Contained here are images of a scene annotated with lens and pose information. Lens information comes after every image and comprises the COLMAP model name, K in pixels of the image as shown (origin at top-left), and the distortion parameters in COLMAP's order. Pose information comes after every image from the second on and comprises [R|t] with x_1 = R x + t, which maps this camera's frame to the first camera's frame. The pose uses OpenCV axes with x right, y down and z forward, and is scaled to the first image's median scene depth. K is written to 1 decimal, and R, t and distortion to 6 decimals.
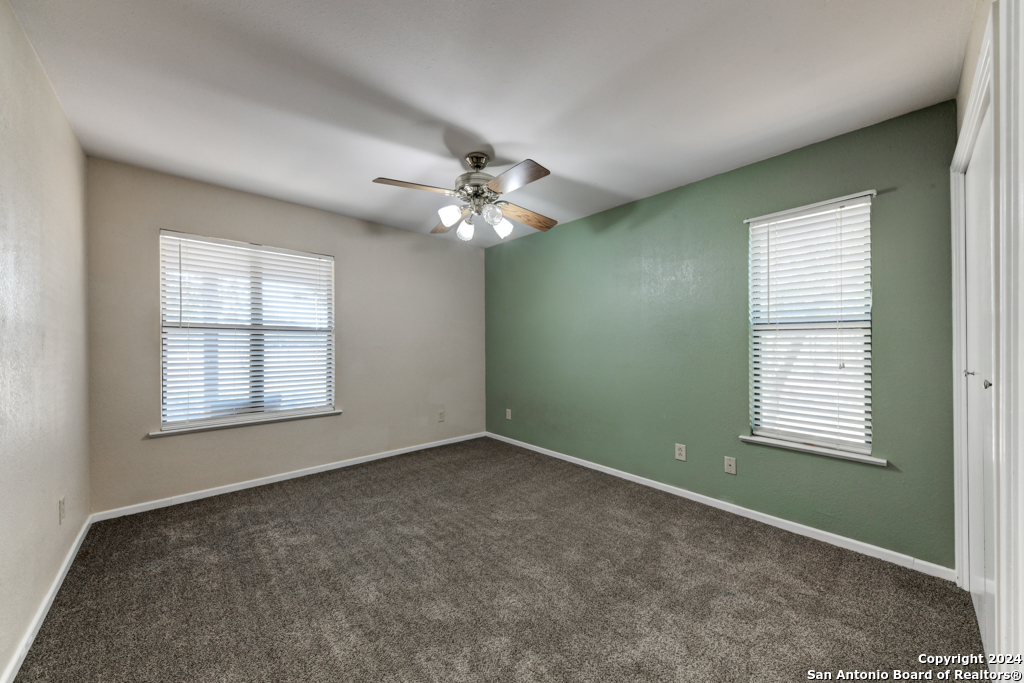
lens RADIAL K [[360.8, 0, 516.4], [0, 360.8, 337.9], [0, 0, 1]] dist [0.000792, 0.000045]
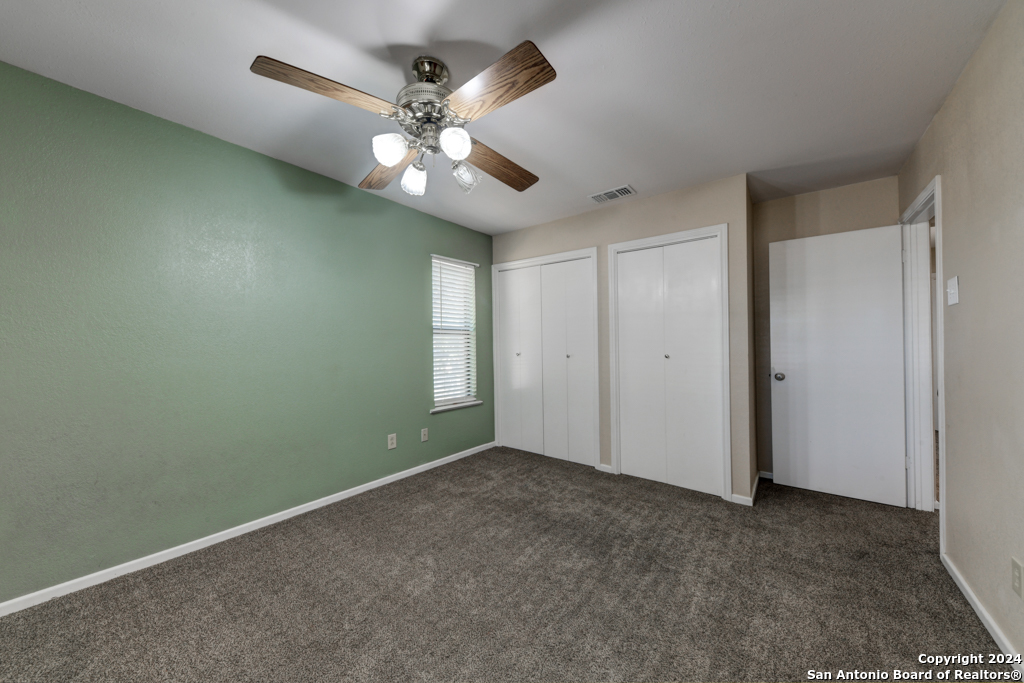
lens RADIAL K [[360.8, 0, 516.4], [0, 360.8, 337.9], [0, 0, 1]] dist [0.000792, 0.000045]
pose [[-0.154453, 0.001461, 0.987999, -0.765118], [-0.013073, 0.999908, -0.003522, 0.003799], [-0.987914, -0.013461, -0.154420, 0.905097]]
